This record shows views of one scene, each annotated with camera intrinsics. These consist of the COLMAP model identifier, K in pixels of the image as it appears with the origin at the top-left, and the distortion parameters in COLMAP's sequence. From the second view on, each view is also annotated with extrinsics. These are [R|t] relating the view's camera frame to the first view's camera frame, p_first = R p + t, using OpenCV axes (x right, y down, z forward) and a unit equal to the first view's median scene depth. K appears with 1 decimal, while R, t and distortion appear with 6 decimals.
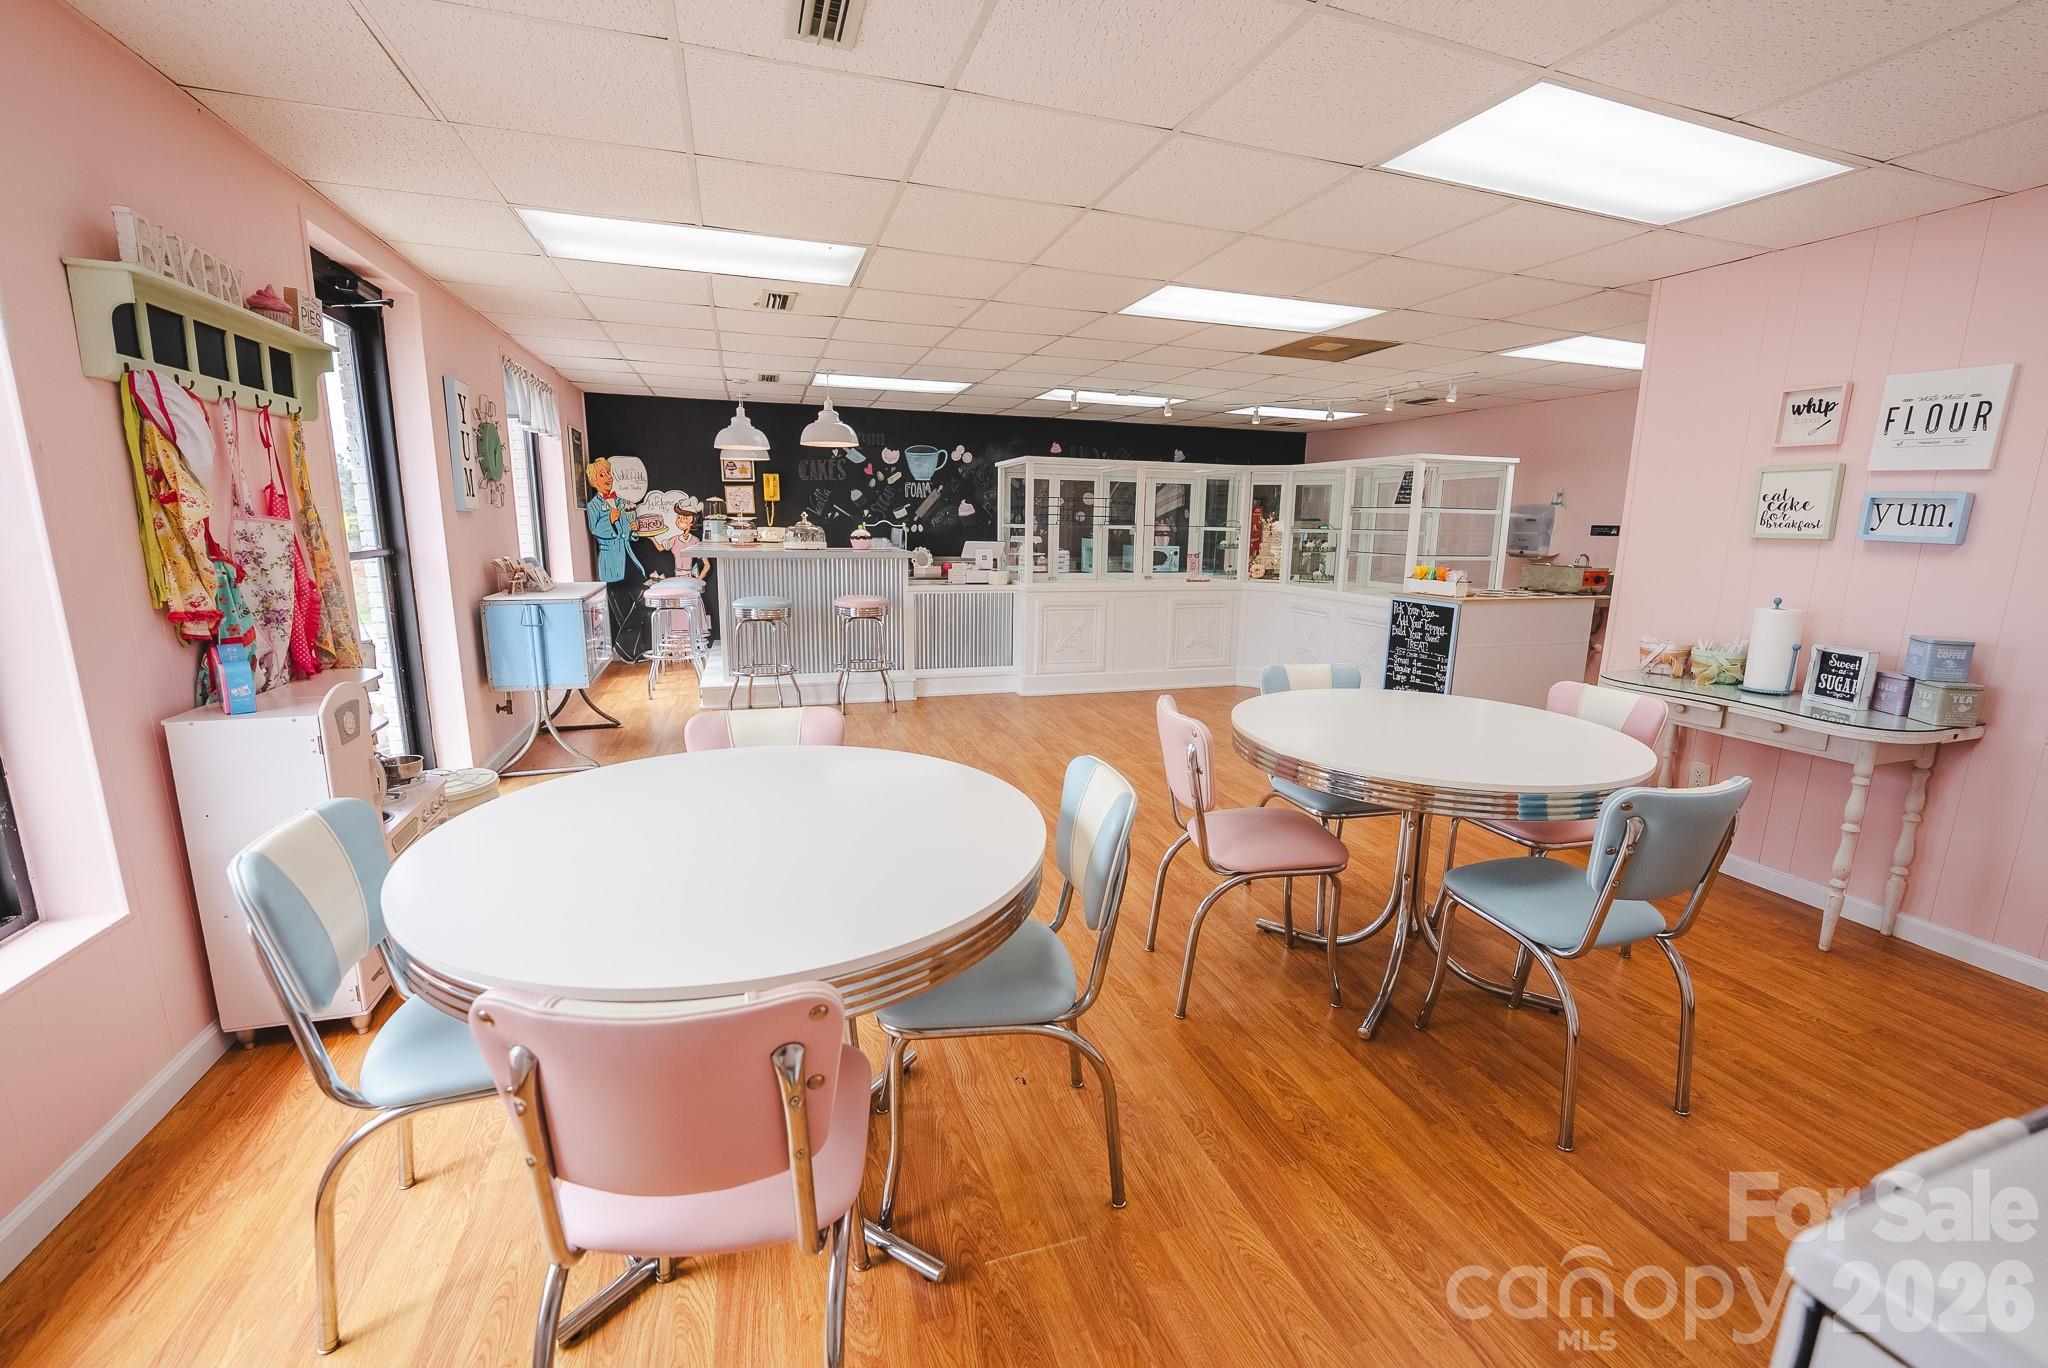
lens RADIAL K [[837.4, 0, 1035.6], [0, 837.4, 695.2], [0, 0, 1]] dist [-0.026504, 0.001582]
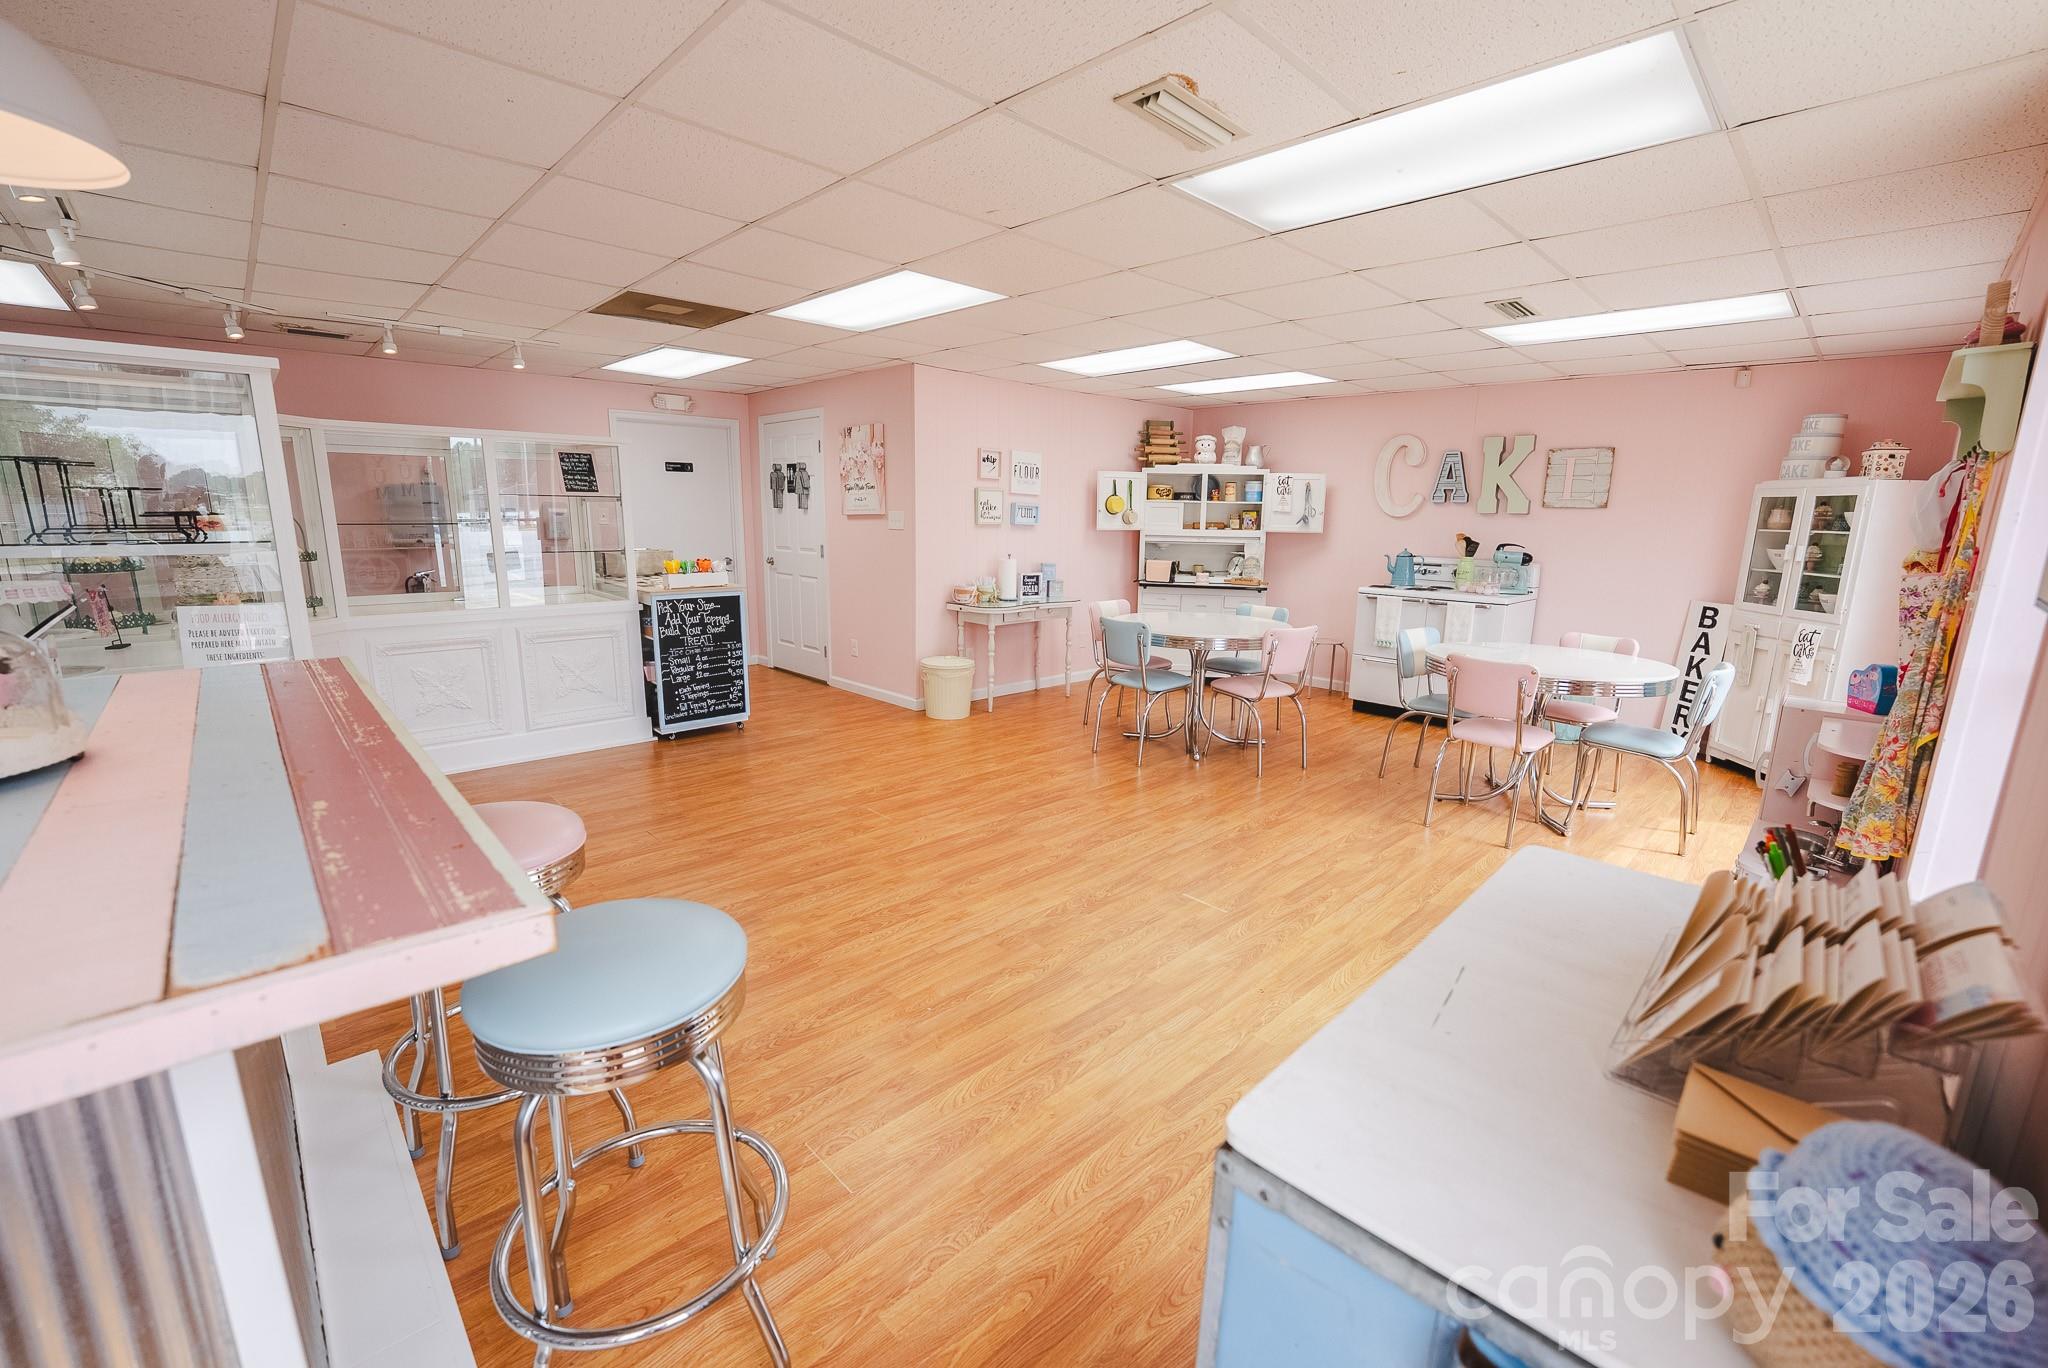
lens RADIAL K [[837.4, 0, 1051.9], [0, 837.4, 679.5], [0, 0, 1]] dist [-0.026504, 0.001582]
pose [[-0.444737, -0.199655, 0.873125, -0.470429], [0.155548, 0.942808, 0.294819, -0.191538], [-0.882051, 0.266930, -0.388245, 0.816661]]
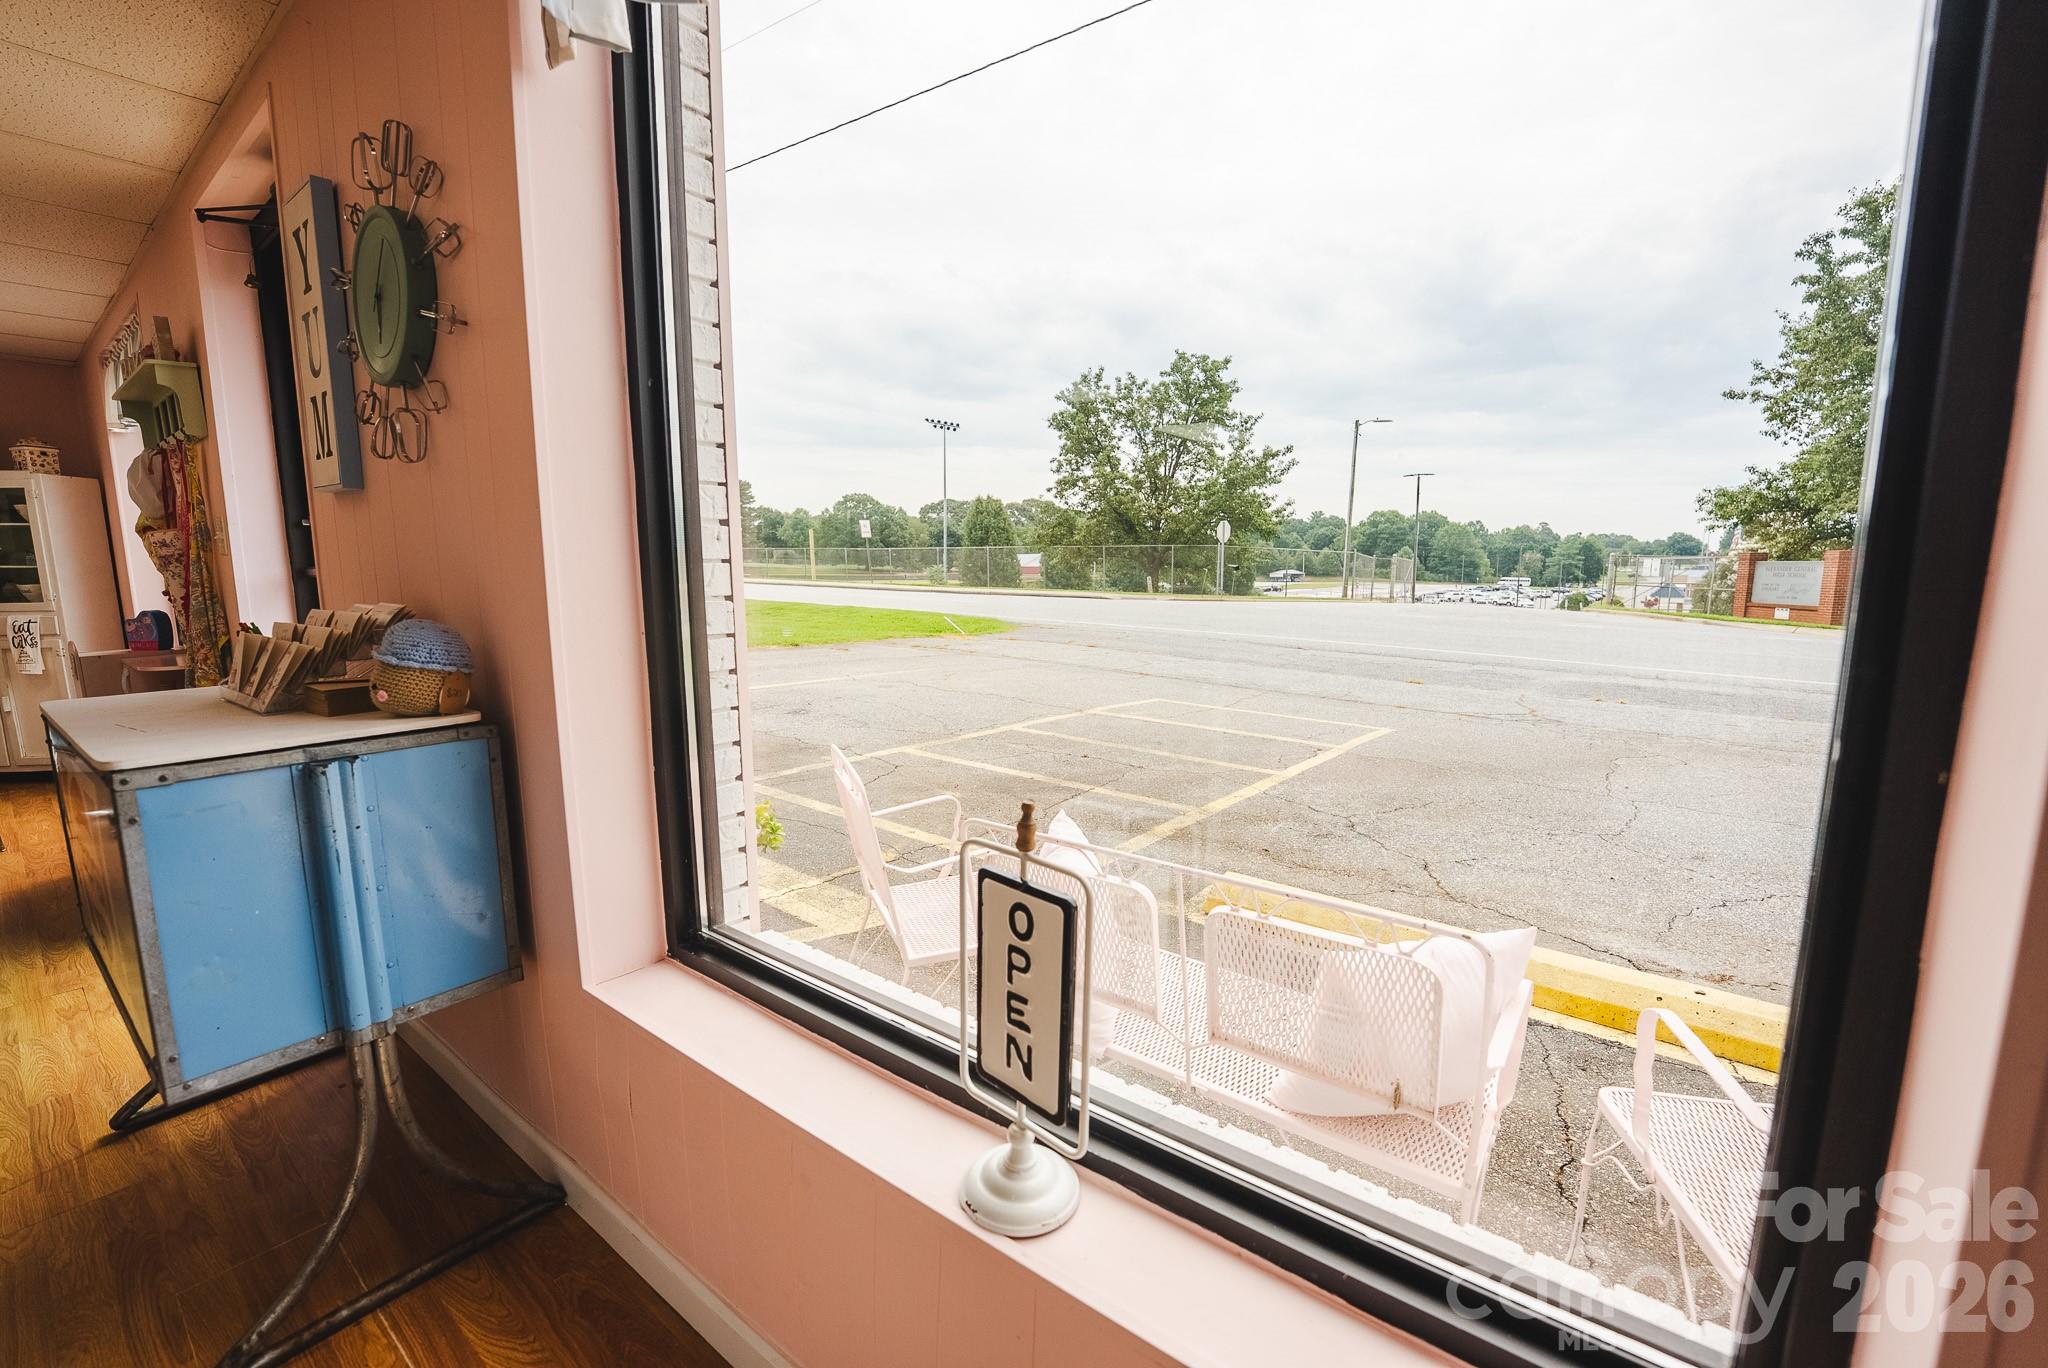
lens RADIAL K [[837.4, 0, 1019.8], [0, 837.4, 699.6], [0, 0, 1]] dist [-0.026504, 0.001582]
pose [[-0.828205, 0.074712, -0.555423, -0.460423], [-0.125814, 0.940989, 0.314181, -0.188053], [0.546120, 0.330086, -0.769933, 0.986580]]
